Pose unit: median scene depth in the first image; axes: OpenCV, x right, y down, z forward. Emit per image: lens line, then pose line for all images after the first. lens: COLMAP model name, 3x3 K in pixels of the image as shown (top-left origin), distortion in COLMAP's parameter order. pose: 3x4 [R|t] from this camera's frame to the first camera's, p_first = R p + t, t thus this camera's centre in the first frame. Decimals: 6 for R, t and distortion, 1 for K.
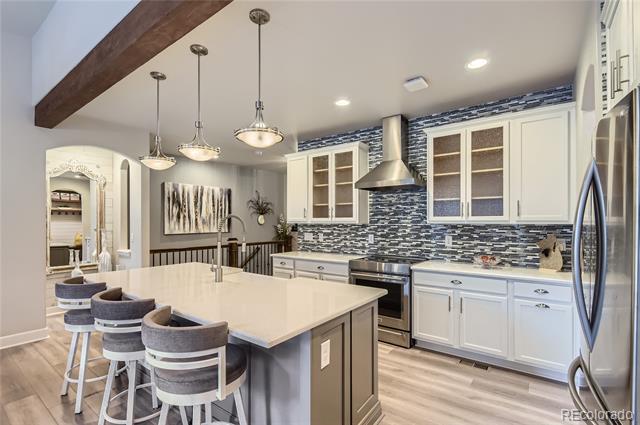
lens RADIAL K [[298.7, 0, 323.3], [0, 298.7, 222.5], [0, 0, 1]] dist [-0.000867, -0.002219]
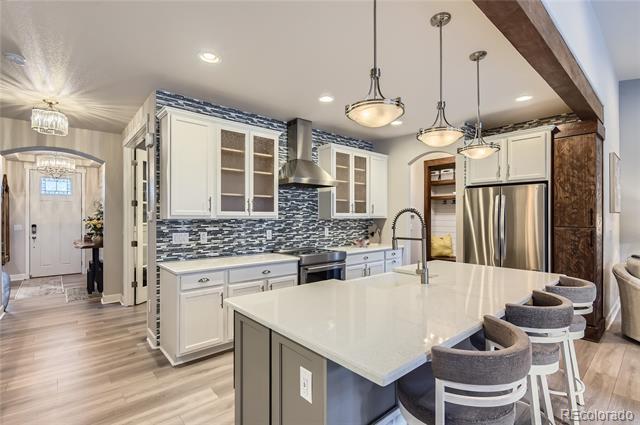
lens RADIAL K [[298.7, 0, 321.2], [0, 298.7, 215.6], [0, 0, 1]] dist [-0.000867, -0.002219]
pose [[0.233274, 0.005785, 0.972394, -0.749599], [-0.002174, 0.999983, -0.005428, -0.001132], [-0.972409, -0.000848, 0.233283, 0.635004]]
